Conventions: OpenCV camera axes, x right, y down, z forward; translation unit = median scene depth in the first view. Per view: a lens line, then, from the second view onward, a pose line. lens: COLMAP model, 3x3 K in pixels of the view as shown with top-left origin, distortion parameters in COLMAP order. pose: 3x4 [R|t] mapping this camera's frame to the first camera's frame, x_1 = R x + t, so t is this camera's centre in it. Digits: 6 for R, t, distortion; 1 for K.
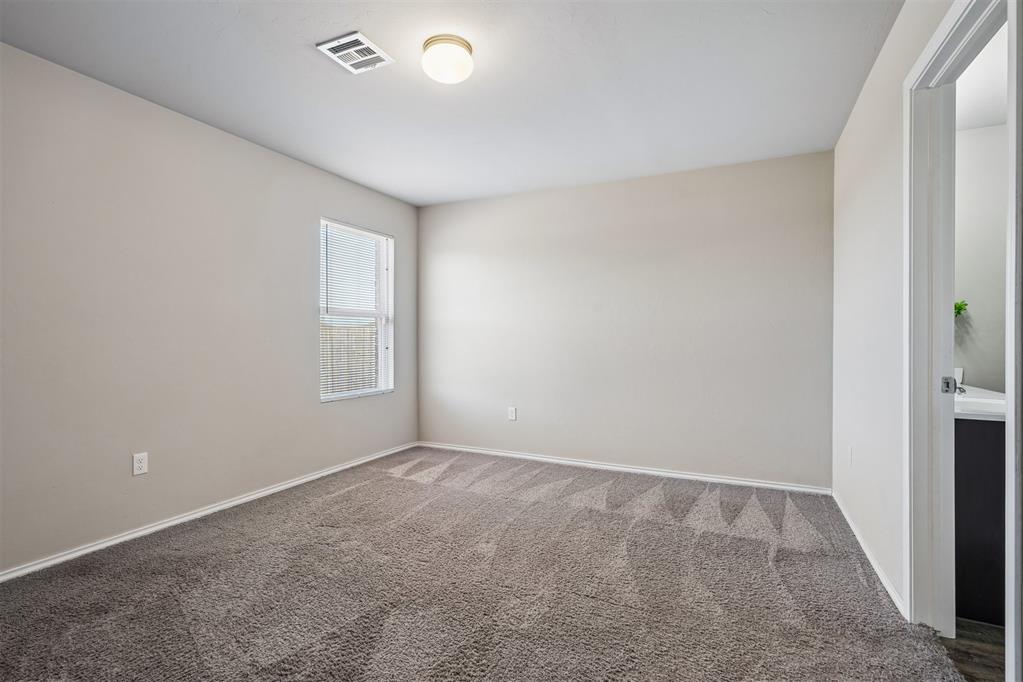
lens RADIAL K [[473.9, 0, 507.5], [0, 473.9, 343.1], [0, 0, 1]] dist [-0.023771, 0.009904]
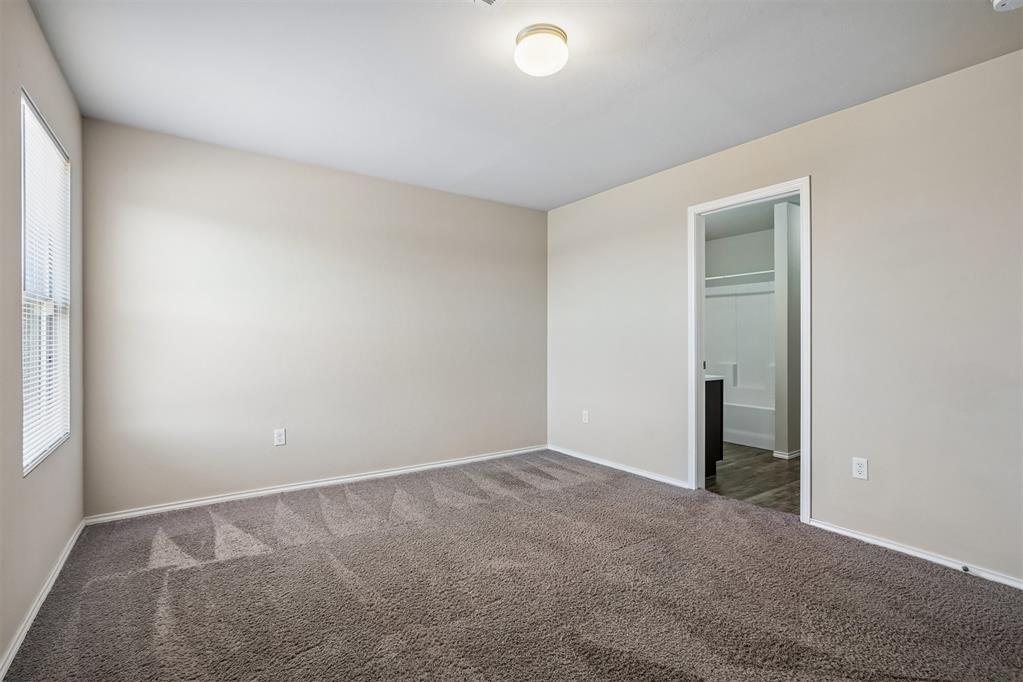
lens RADIAL K [[473.9, 0, 507.6], [0, 473.9, 336.9], [0, 0, 1]] dist [-0.023771, 0.009904]
pose [[0.492155, 0.005405, 0.870491, -0.613246], [0.008756, 0.999899, -0.011159, -0.005218], [-0.870463, 0.013114, 0.492059, 0.367453]]
